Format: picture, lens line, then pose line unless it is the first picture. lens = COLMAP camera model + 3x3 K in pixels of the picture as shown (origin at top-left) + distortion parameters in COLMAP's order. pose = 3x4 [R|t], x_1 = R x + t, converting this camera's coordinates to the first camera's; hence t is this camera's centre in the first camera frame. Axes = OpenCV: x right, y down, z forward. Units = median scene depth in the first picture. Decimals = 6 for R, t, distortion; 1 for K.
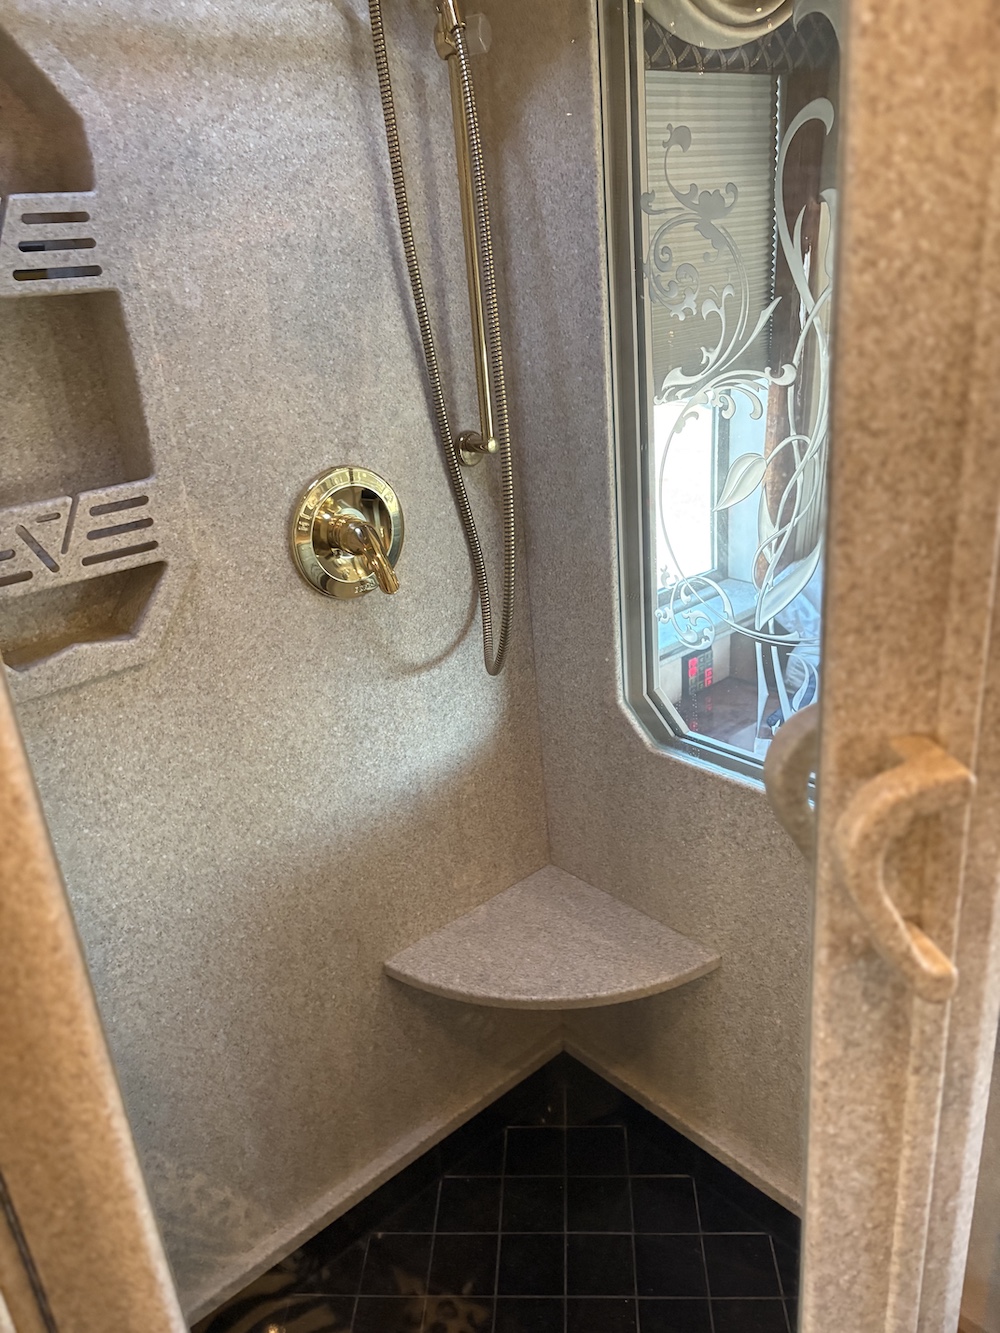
lens RADIAL K [[1015.6, 0, 486.9], [0, 1015.6, 659.2], [0, 0, 1]] dist [0.028263, -0.024169]
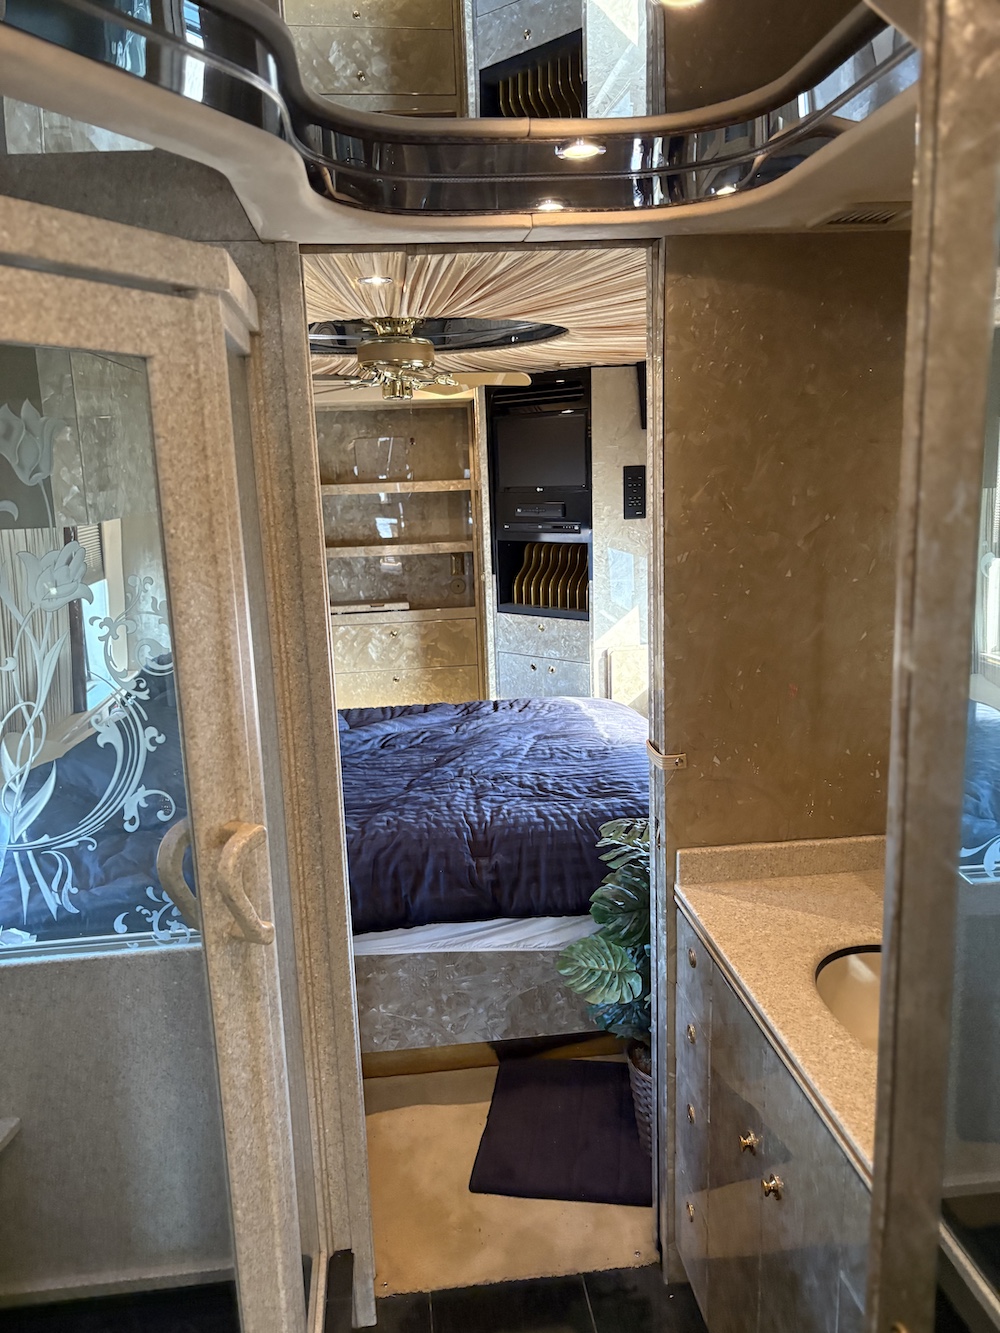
lens RADIAL K [[1015.6, 0, 495.2], [0, 1015.6, 672.2], [0, 0, 1]] dist [0.028263, -0.024169]
pose [[0.566150, -0.104468, 0.817656, -0.518426], [0.291303, 0.953288, -0.079902, 0.056751], [-0.771114, 0.283422, 0.570136, -0.388503]]
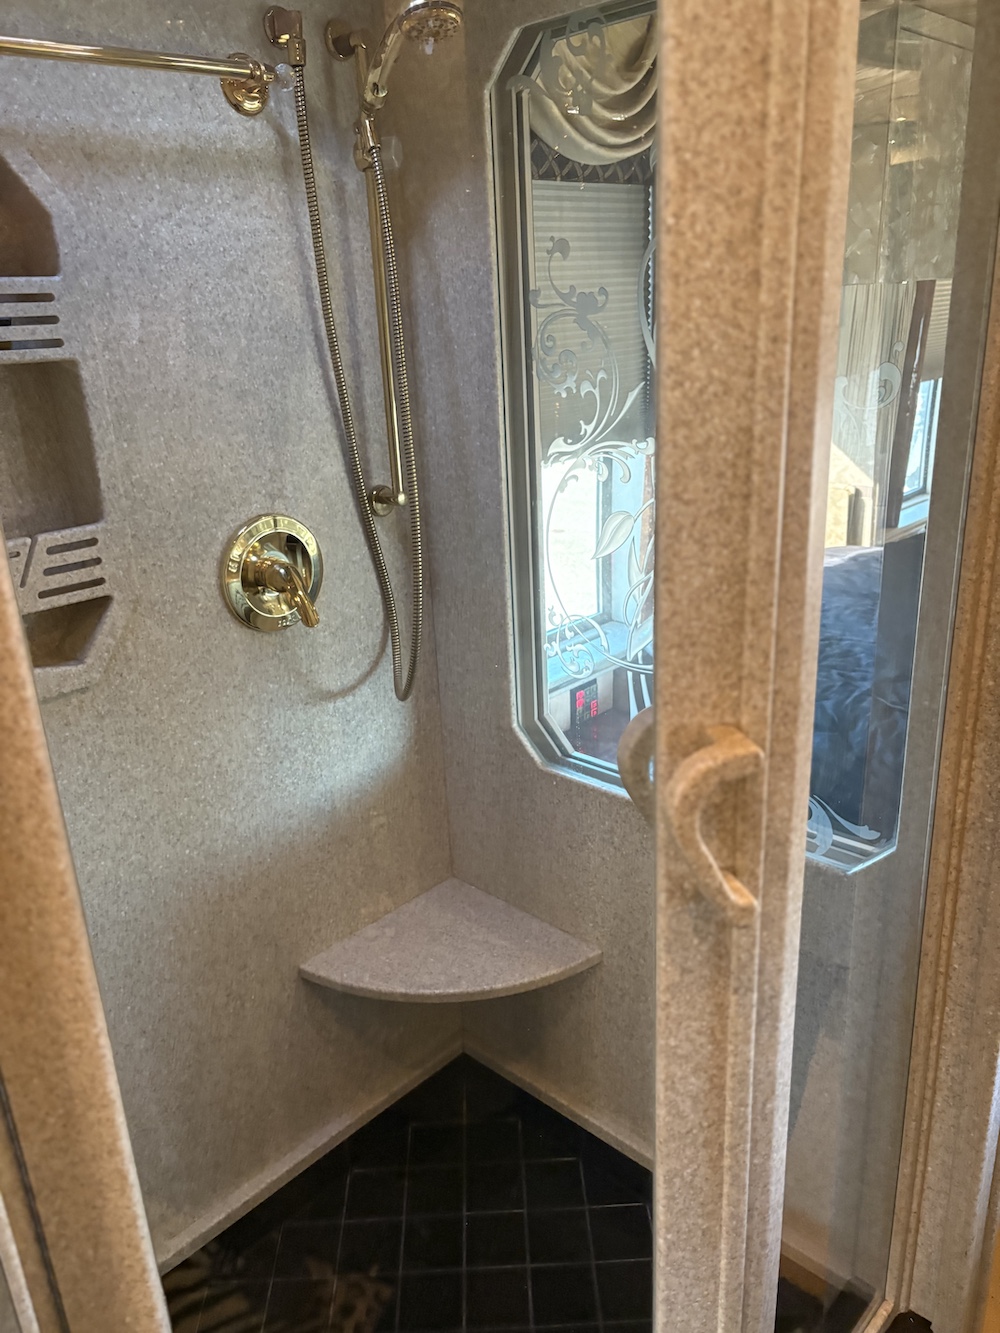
lens RADIAL K [[1015.6, 0, 486.1], [0, 1015.6, 663.0], [0, 0, 1]] dist [0.028263, -0.024169]
pose [[0.995334, 0.004133, 0.096400, -0.011575], [-0.000050, 0.999104, -0.042317, 0.026173], [-0.096488, 0.042115, 0.994443, -0.160678]]
